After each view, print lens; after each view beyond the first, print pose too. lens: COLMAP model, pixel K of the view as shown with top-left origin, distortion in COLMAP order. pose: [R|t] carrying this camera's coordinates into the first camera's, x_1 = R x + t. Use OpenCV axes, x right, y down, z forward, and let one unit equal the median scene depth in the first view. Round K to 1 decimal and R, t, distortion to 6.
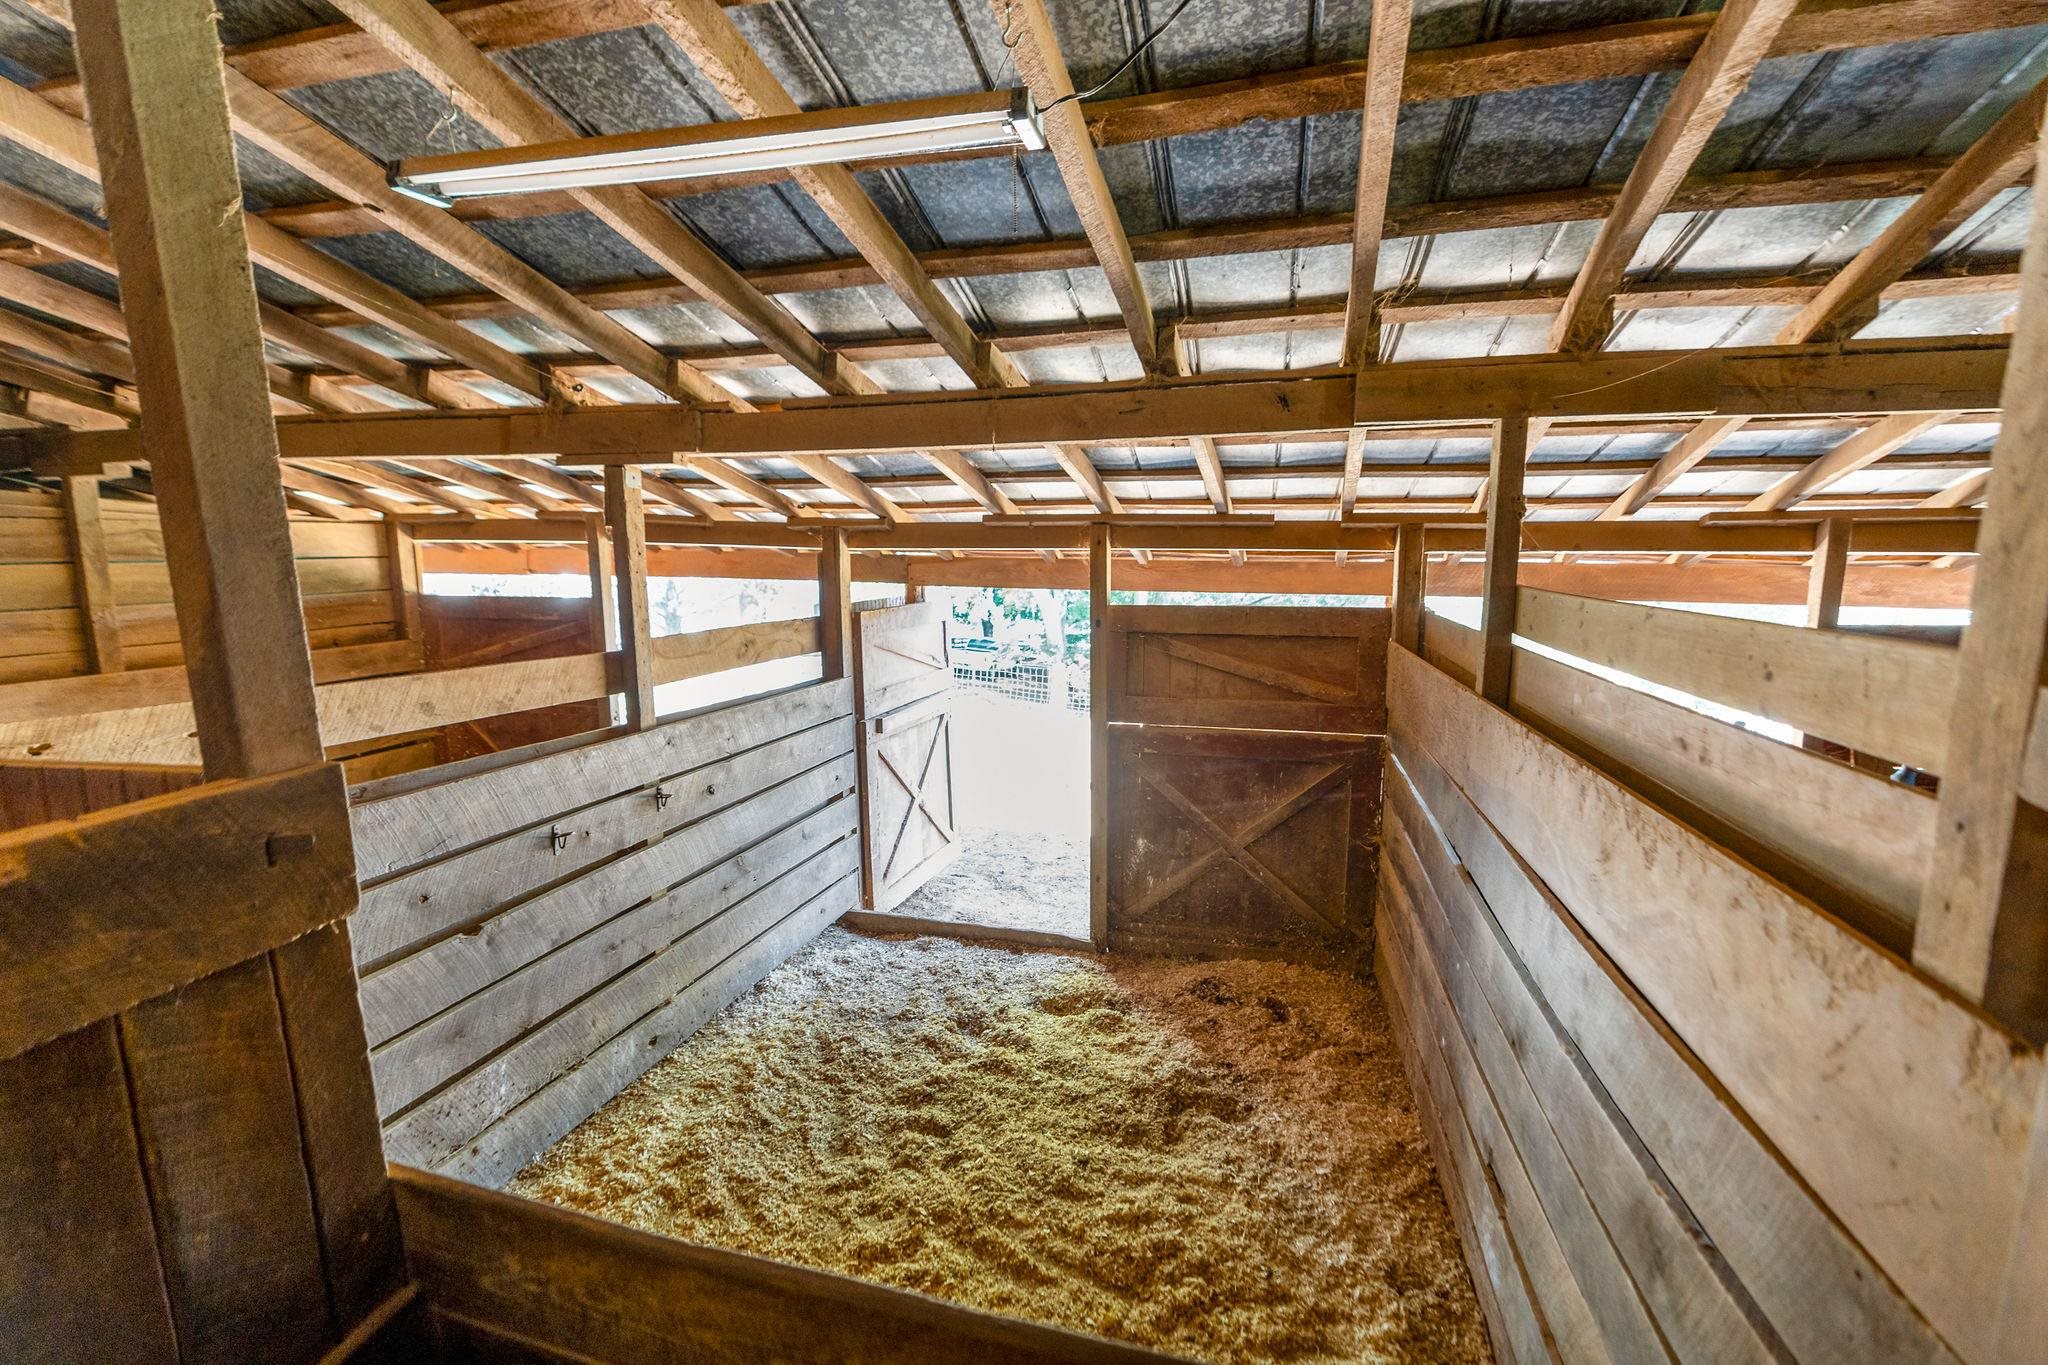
lens RADIAL K [[884.7, 0, 989.5], [0, 884.7, 679.4], [0, 0, 1]] dist [0.083339, -0.058100]
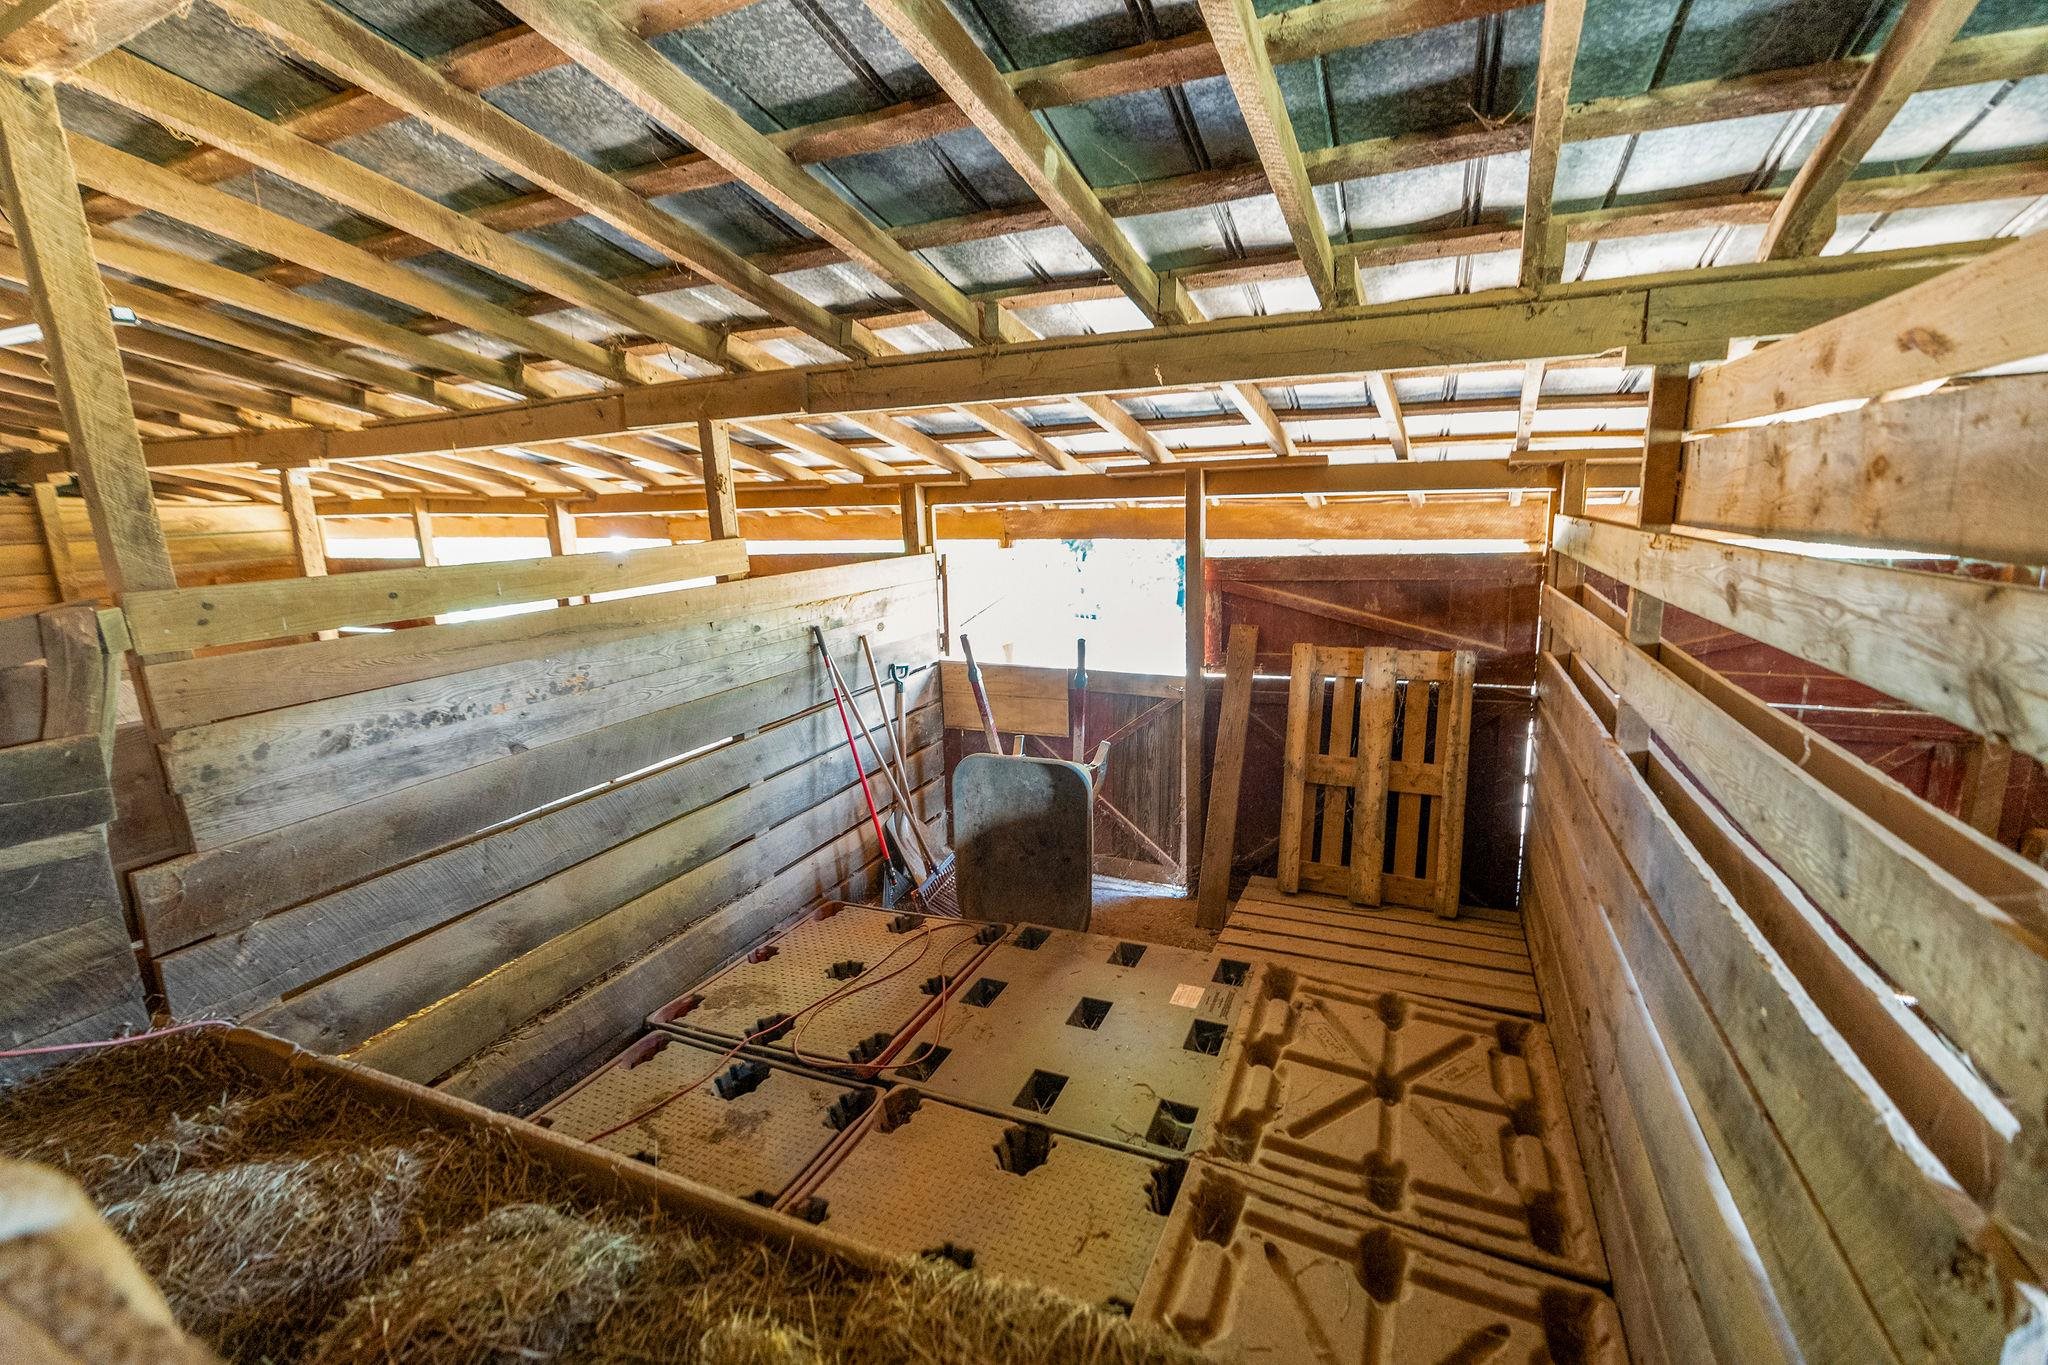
lens RADIAL K [[916.4, 0, 1022.3], [0, 916.4, 690.9], [0, 0, 1]] dist [-0.016202, 0.000329]
pose [[0.989086, -0.001716, -0.147327, 0.105435], [0.010218, 0.998324, 0.056966, 0.006543], [0.146982, -0.057850, 0.987446, -0.035853]]
